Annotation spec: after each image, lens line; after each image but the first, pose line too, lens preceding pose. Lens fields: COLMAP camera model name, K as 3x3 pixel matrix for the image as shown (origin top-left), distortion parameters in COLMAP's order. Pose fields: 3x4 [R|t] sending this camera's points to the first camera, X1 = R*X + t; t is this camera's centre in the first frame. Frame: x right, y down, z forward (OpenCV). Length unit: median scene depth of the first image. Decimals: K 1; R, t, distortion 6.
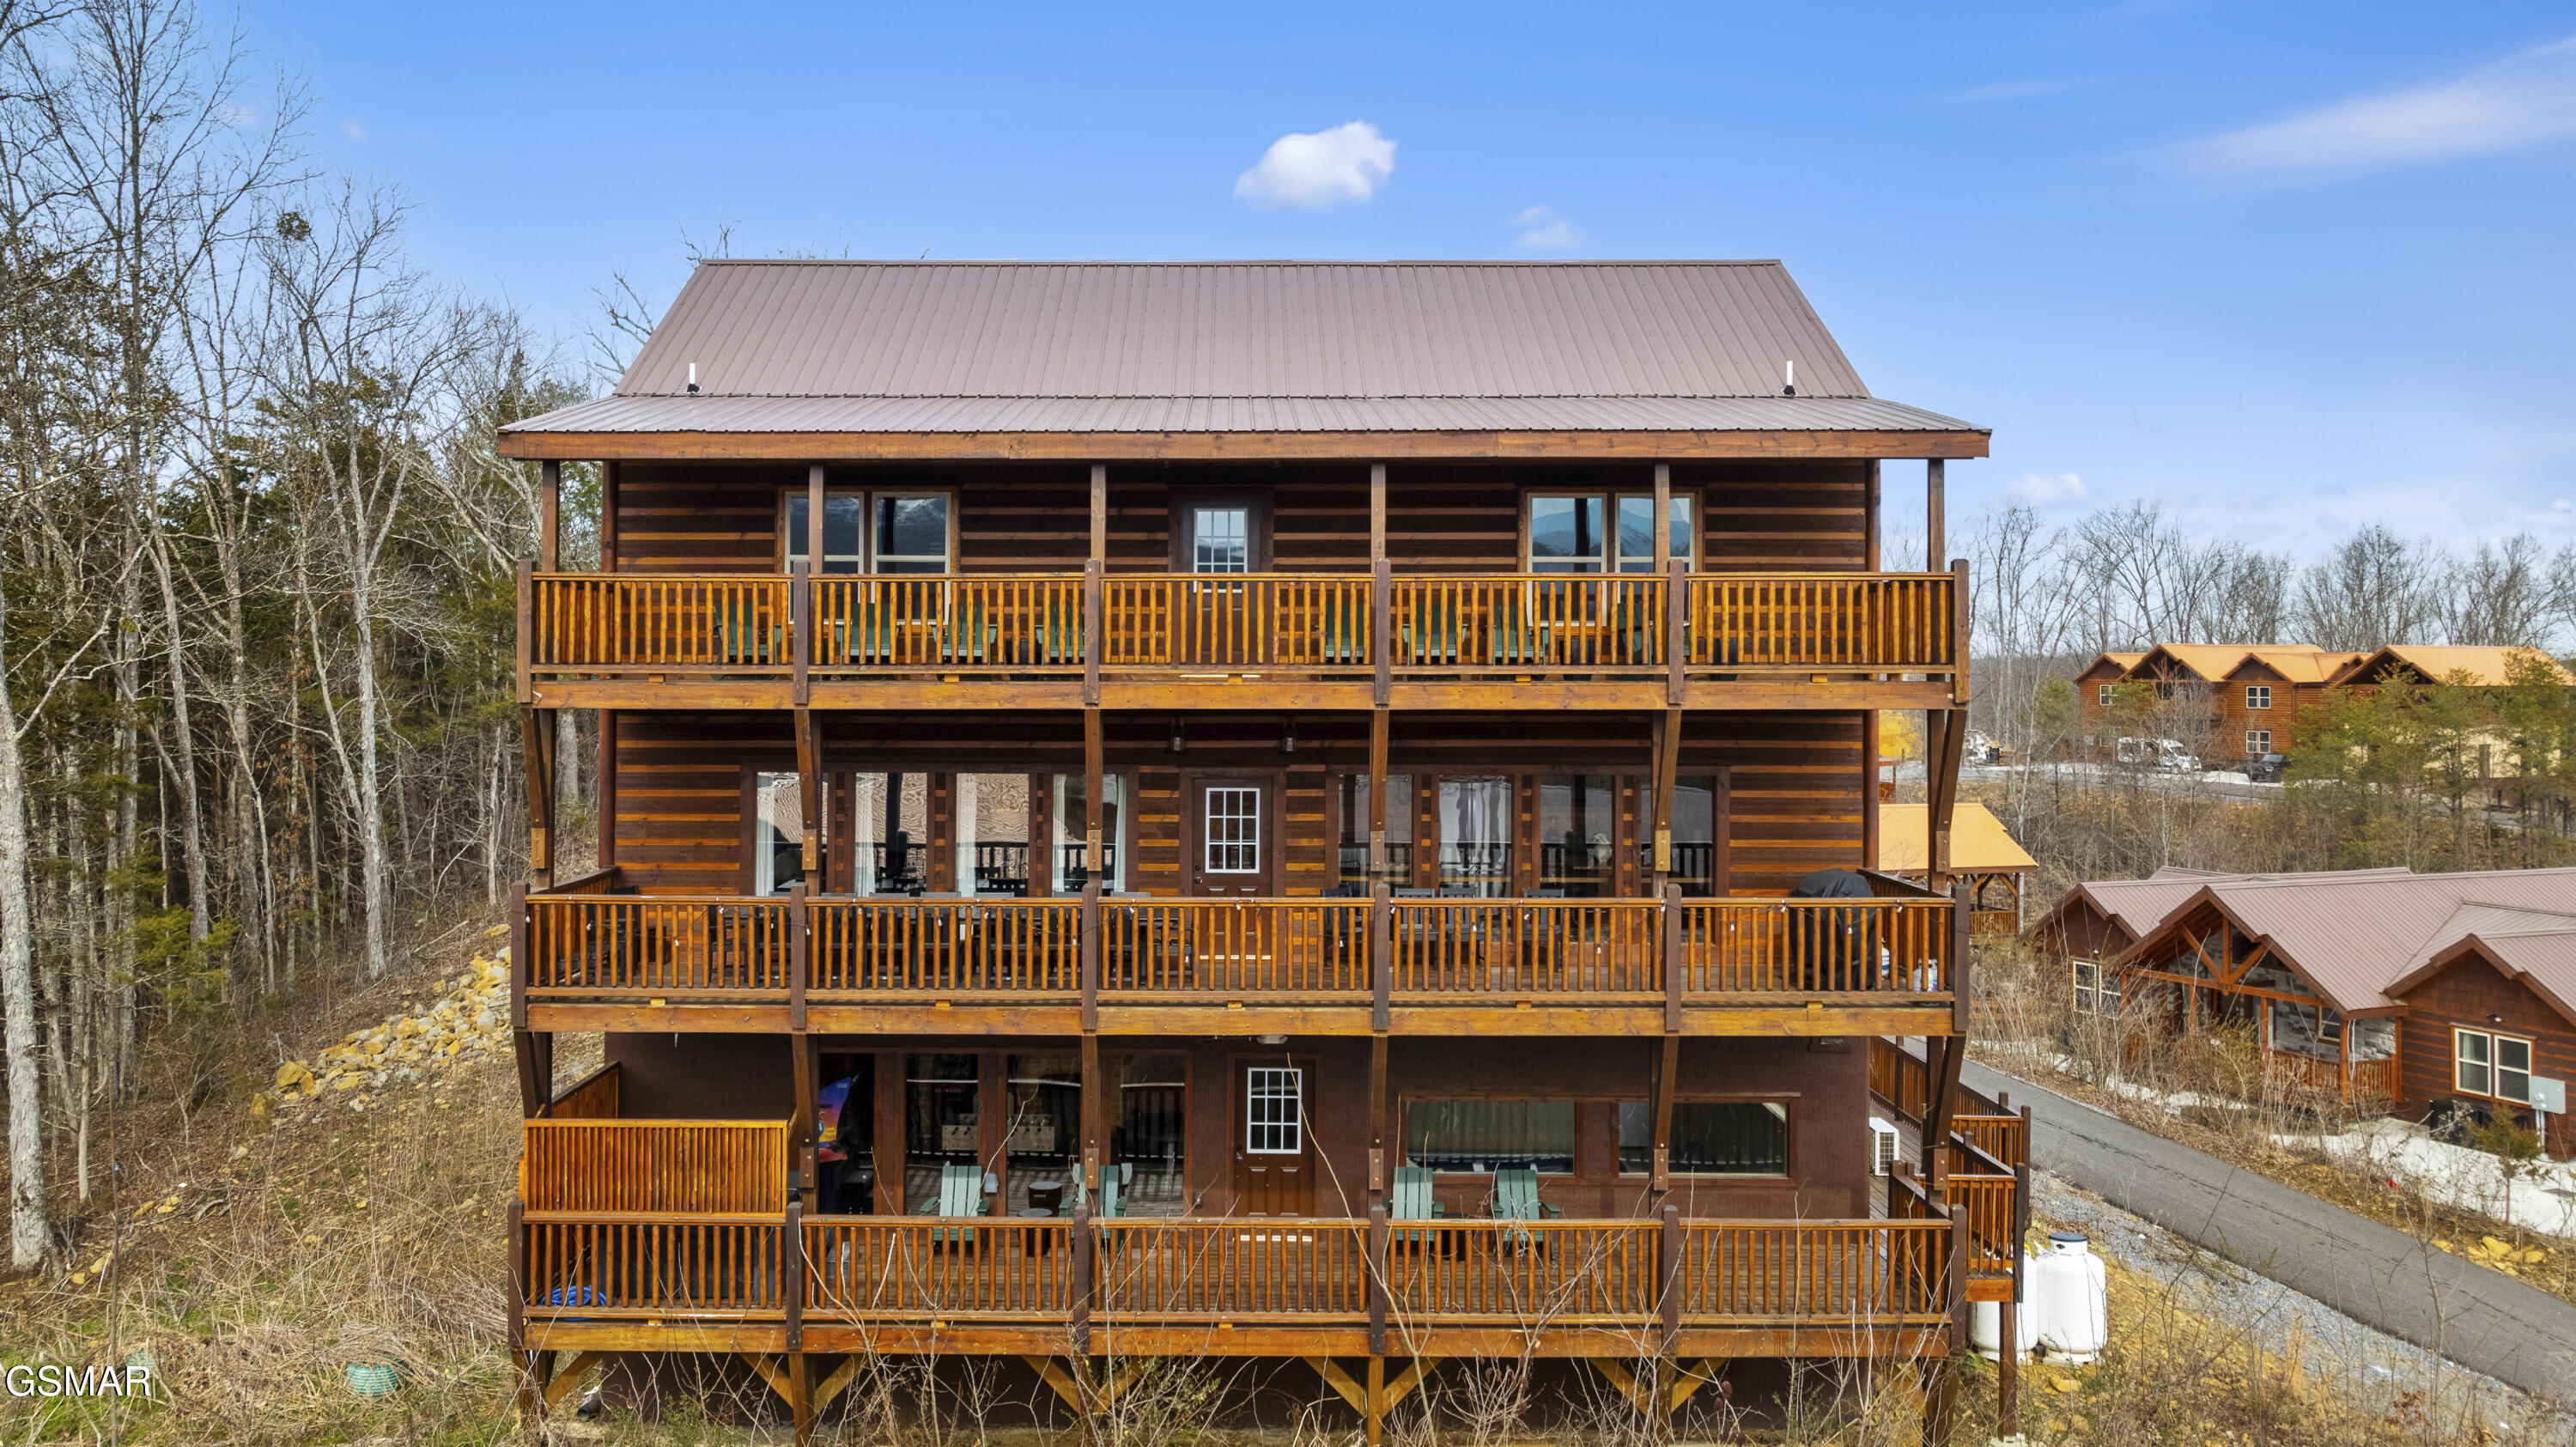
lens RADIAL K [[2017.6, 0, 1290.2], [0, 2017.6, 715.1], [0, 0, 1]] dist [-0.015166, -0.017805]
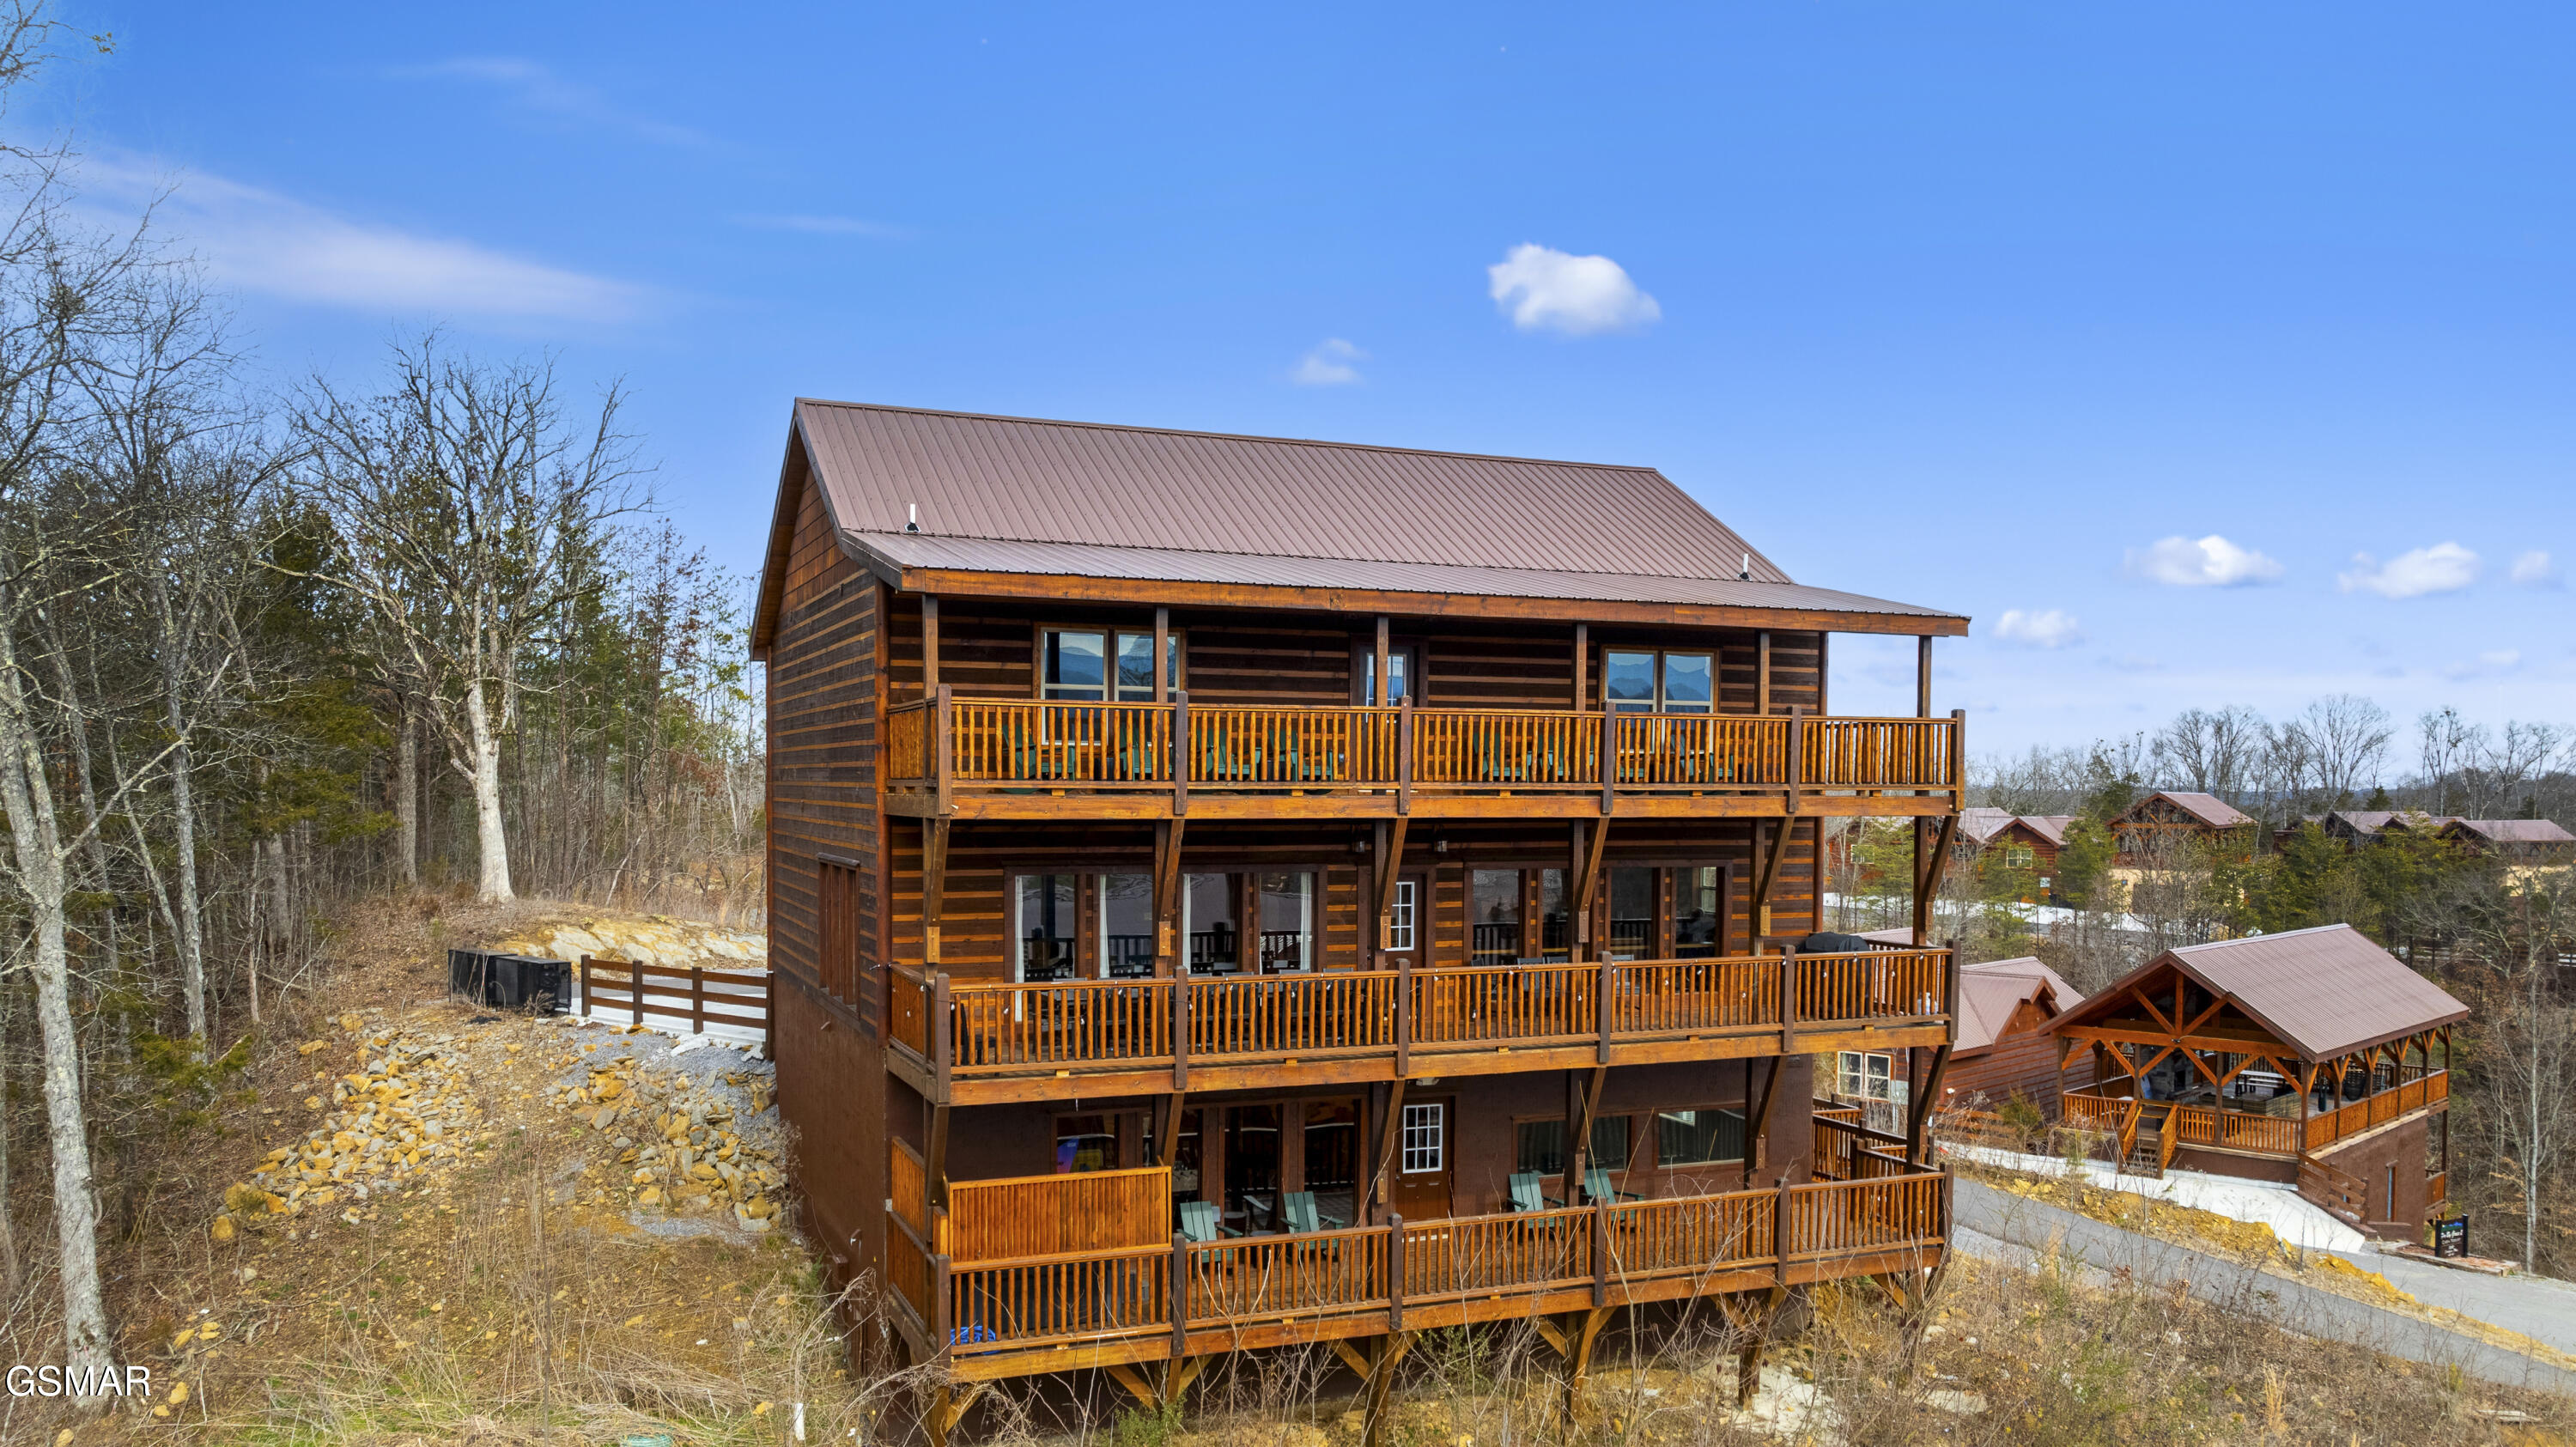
lens RADIAL K [[1800.7, 0, 1277.8], [0, 1800.7, 963.7], [0, 0, 1]] dist [-0.009535, -0.002446]
pose [[0.926205, -0.034423, 0.375445, -0.512410], [0.005486, 0.996948, 0.077873, -0.000324], [-0.376980, -0.070067, 0.923568, 0.002764]]
